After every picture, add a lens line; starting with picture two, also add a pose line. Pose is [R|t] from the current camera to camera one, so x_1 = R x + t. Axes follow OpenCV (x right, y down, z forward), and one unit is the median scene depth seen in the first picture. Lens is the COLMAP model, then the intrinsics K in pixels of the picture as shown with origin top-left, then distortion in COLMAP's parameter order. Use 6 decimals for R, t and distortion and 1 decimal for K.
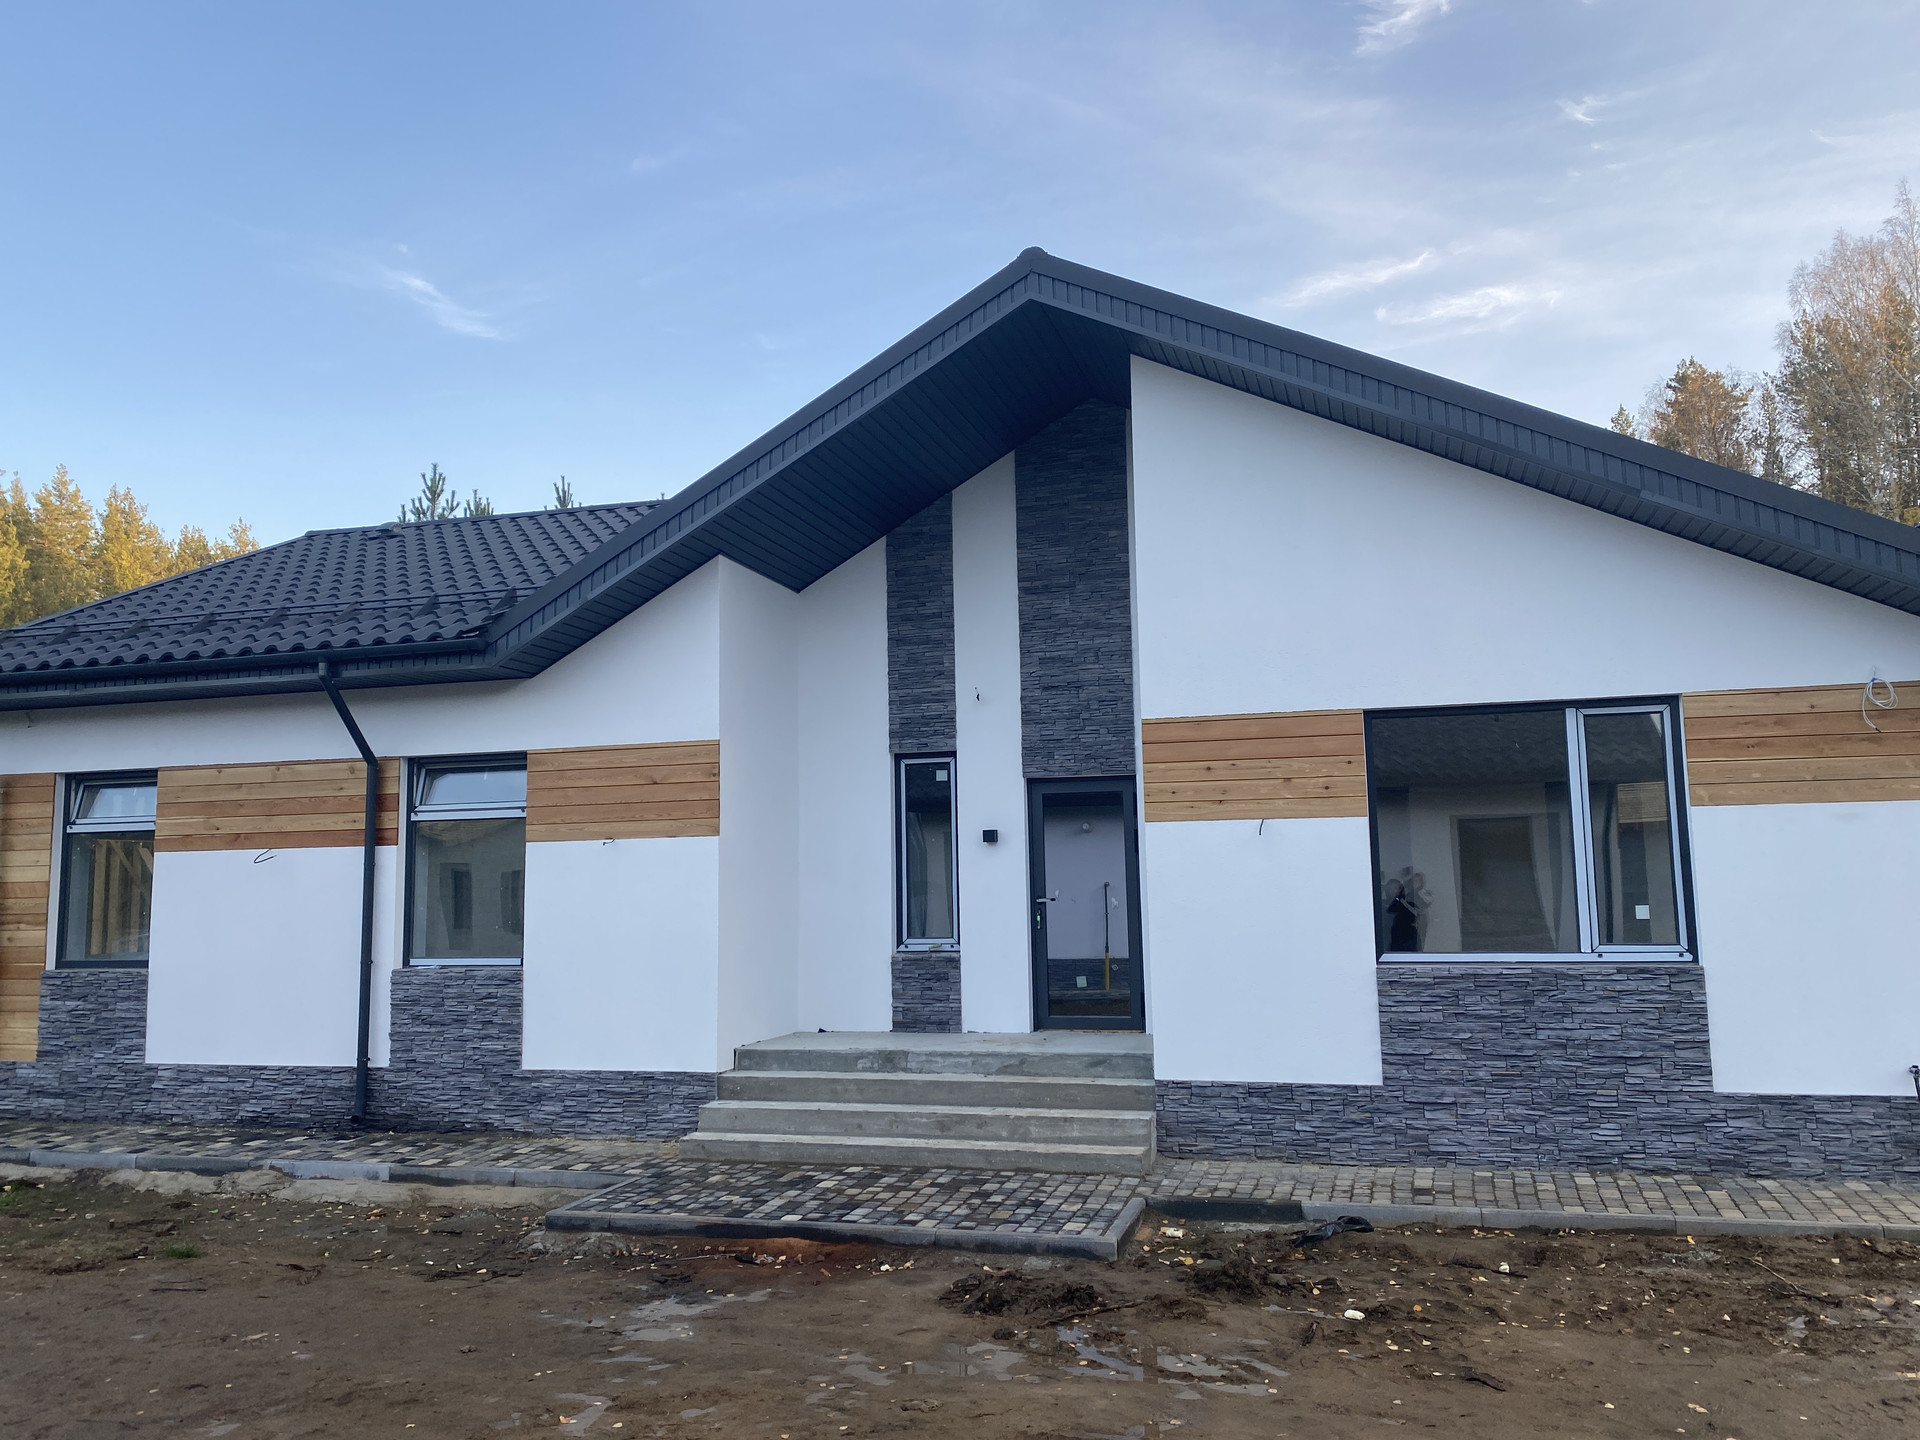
lens RADIAL K [[1463.7, 0, 960.0], [0, 1463.7, 720.0], [0, 0, 1]] dist [0.052615, -0.061936]
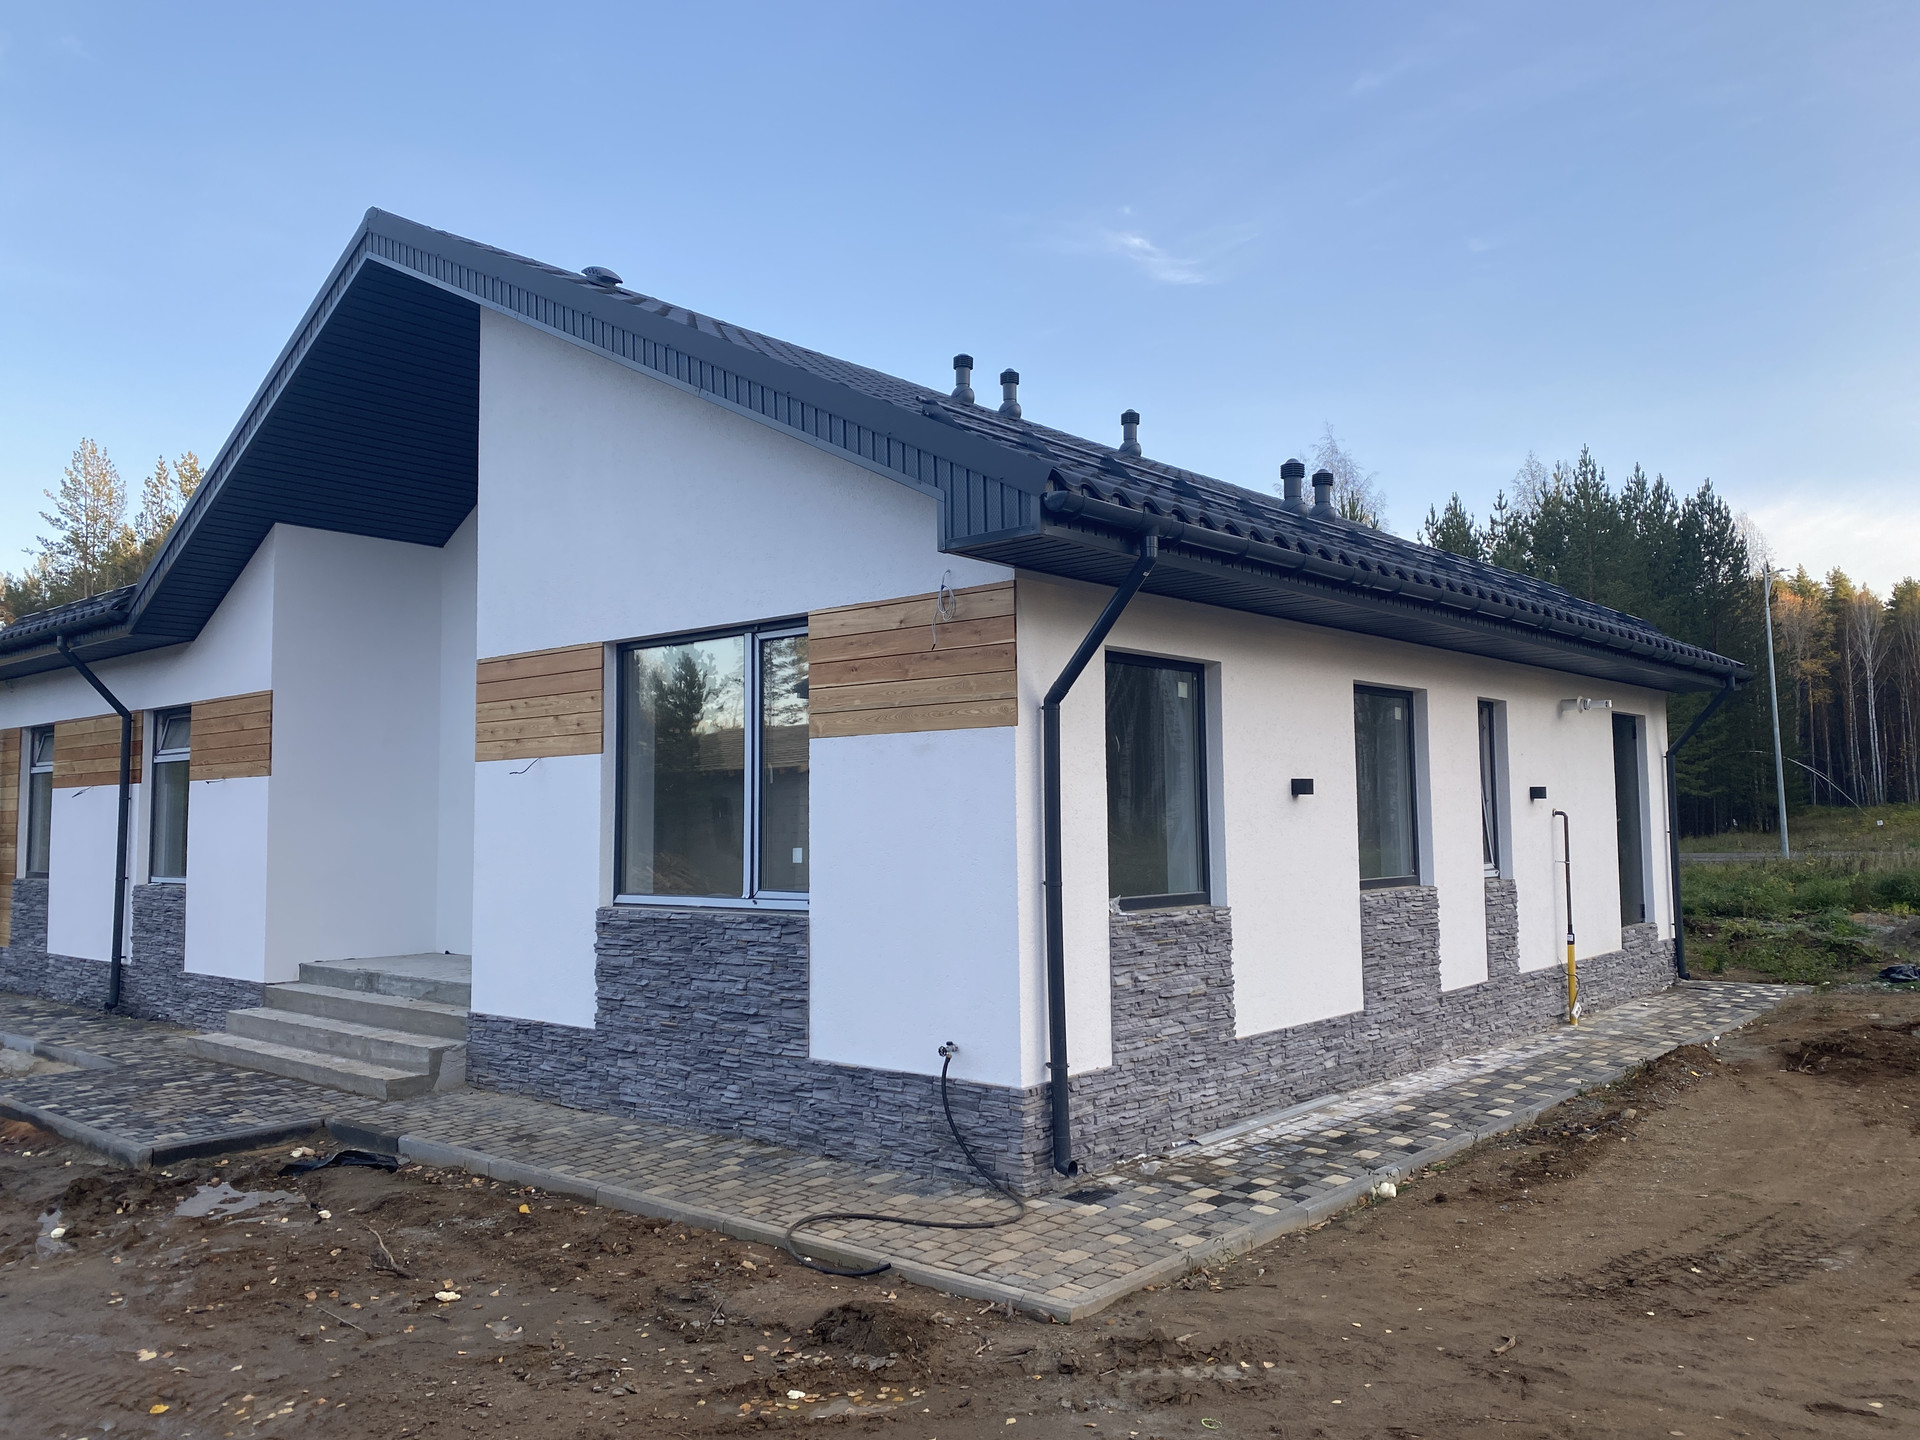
lens RADIAL K [[1466.9, 0, 960.3], [0, 1466.9, 671.9], [0, 0, 1]] dist [0.008687, -0.002570]
pose [[0.907645, -0.032506, -0.418478, 0.786479], [0.036911, 0.999316, 0.002434, 0.016191], [0.418112, -0.017656, 0.908224, 0.193194]]
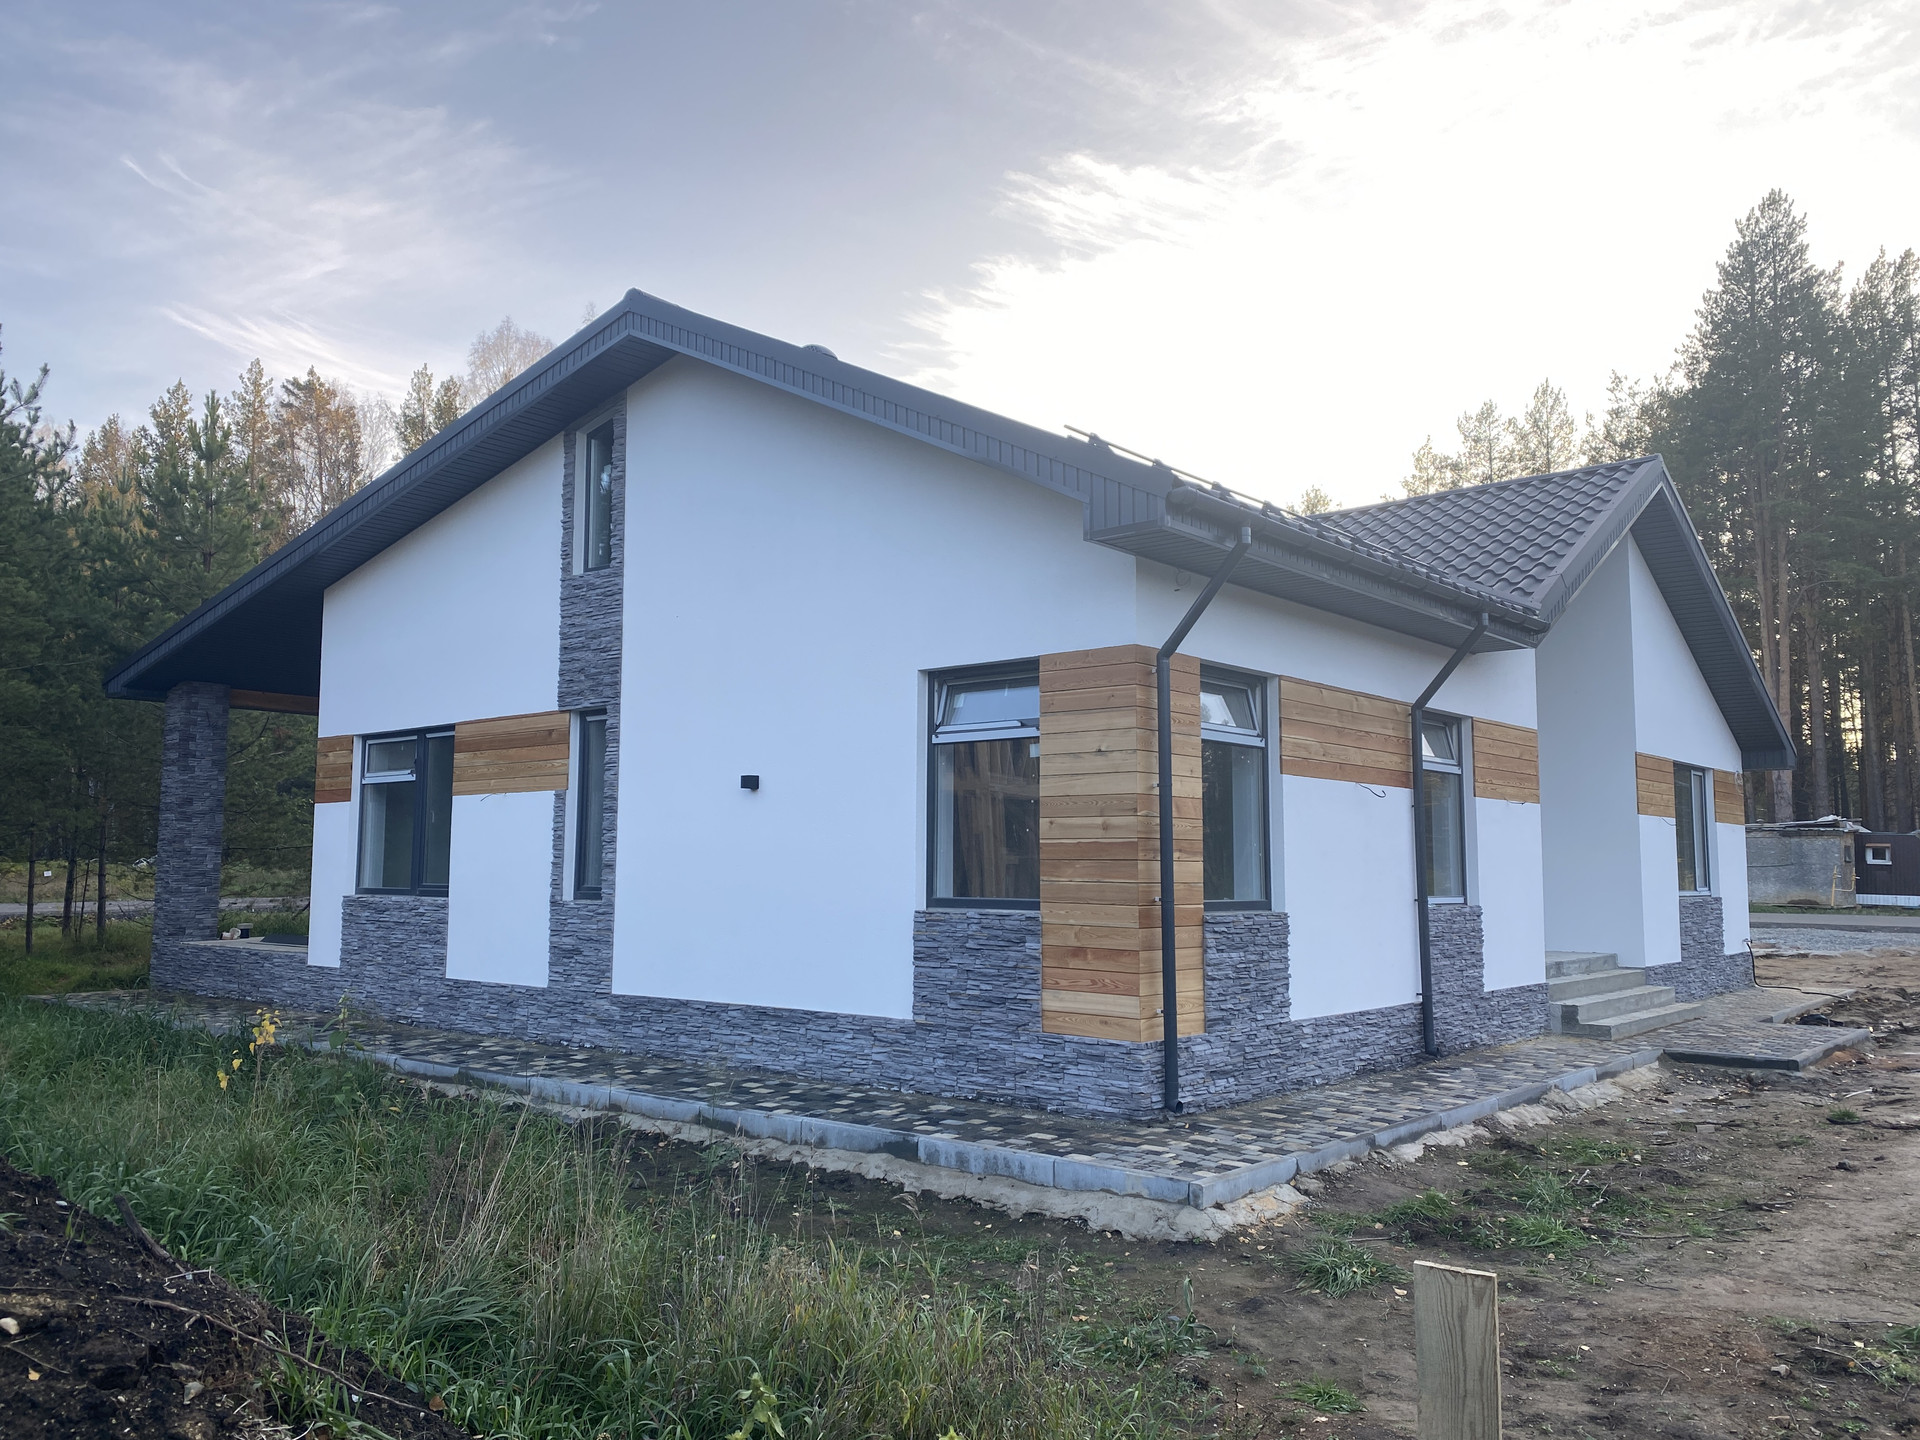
lens RADIAL K [[1463.7, 0, 960.0], [0, 1463.7, 720.0], [0, 0, 1]] dist [0.052615, -0.061936]
pose [[0.406366, 0.113765, 0.906600, -1.566379], [-0.116044, 0.990610, -0.072292, 0.159375], [-0.906311, -0.075829, 0.415752, 0.921785]]
